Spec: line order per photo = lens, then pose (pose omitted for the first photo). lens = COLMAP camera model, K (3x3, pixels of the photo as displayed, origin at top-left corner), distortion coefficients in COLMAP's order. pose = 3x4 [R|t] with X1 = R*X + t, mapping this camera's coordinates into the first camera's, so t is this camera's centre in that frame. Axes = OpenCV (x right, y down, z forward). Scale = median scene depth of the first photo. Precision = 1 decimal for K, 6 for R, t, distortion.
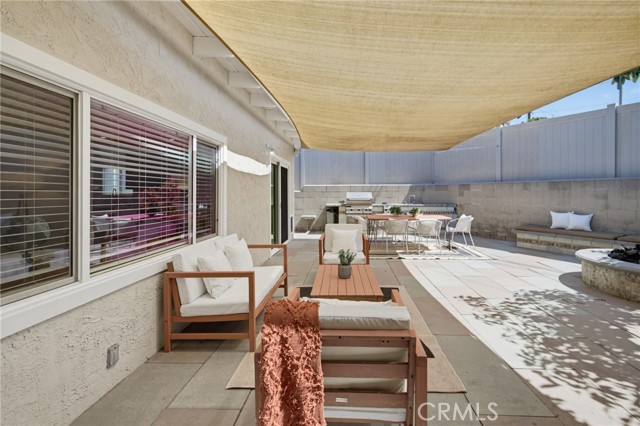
lens RADIAL K [[273.1, 0, 338.1], [0, 273.1, 194.3], [0, 0, 1]] dist [-0.002107, -0.000445]
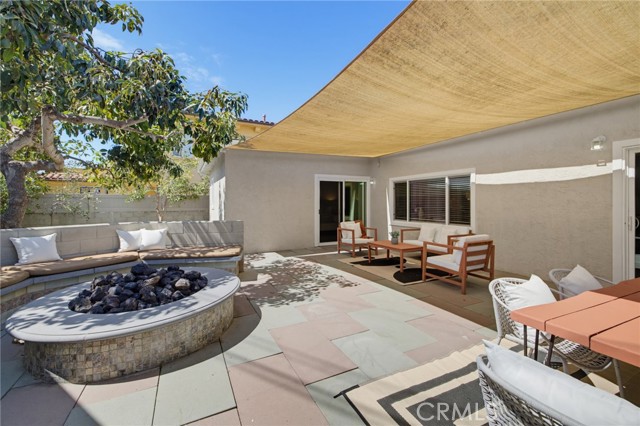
lens RADIAL K [[268.5, 0, 321.5], [0, 268.5, 204.3], [0, 0, 1]] dist [0.013704, 0.000024]
pose [[-0.873410, 0.005996, -0.486948, 0.640773], [0.003121, 0.999973, 0.006716, -0.002439], [0.486975, 0.004346, -0.873405, 1.077436]]
